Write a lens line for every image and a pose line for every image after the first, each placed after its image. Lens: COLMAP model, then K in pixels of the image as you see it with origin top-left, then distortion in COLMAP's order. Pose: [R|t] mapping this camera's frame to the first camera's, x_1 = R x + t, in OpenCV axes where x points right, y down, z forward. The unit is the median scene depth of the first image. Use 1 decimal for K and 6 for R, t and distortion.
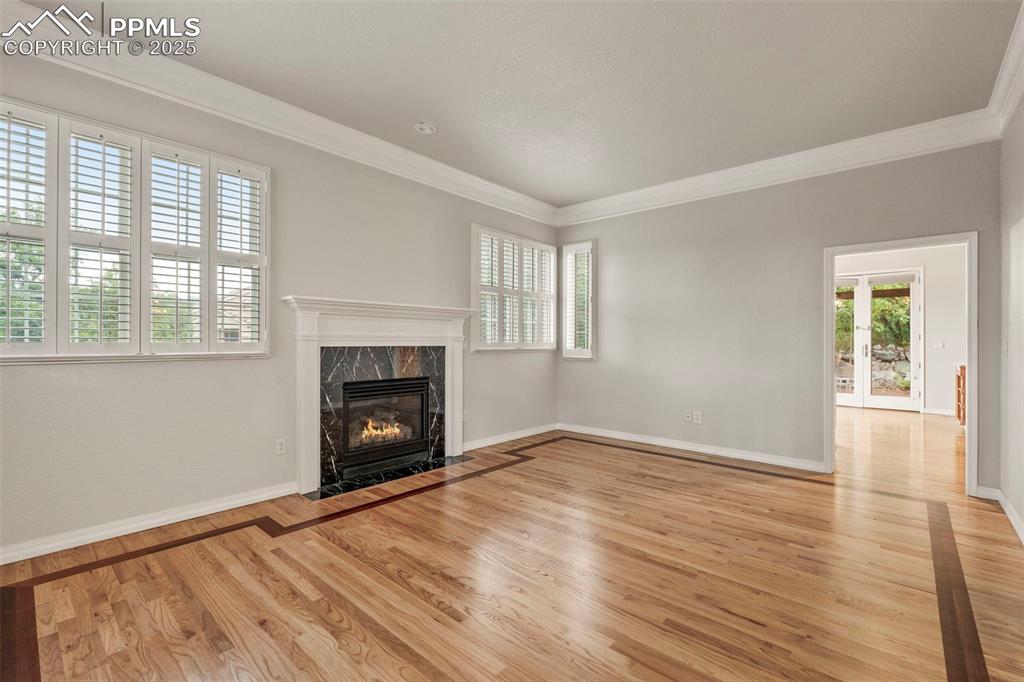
lens RADIAL K [[450.4, 0, 511.7], [0, 450.4, 341.0], [0, 0, 1]] dist [-0.003514, 0.000252]
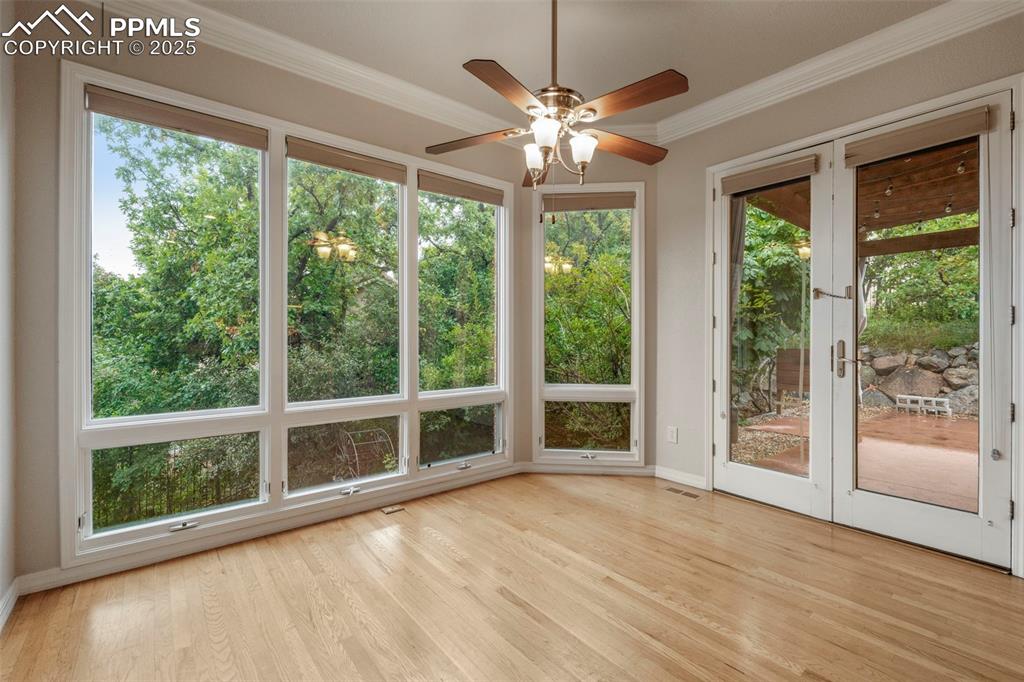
lens RADIAL K [[450.4, 0, 511.9], [0, 450.4, 339.4], [0, 0, 1]] dist [-0.003514, 0.000252]
pose [[0.987589, -0.000777, -0.157056, 0.592924], [0.000918, 0.999999, 0.000829, 0.006334], [0.157055, -0.000963, 0.987589, 0.619439]]
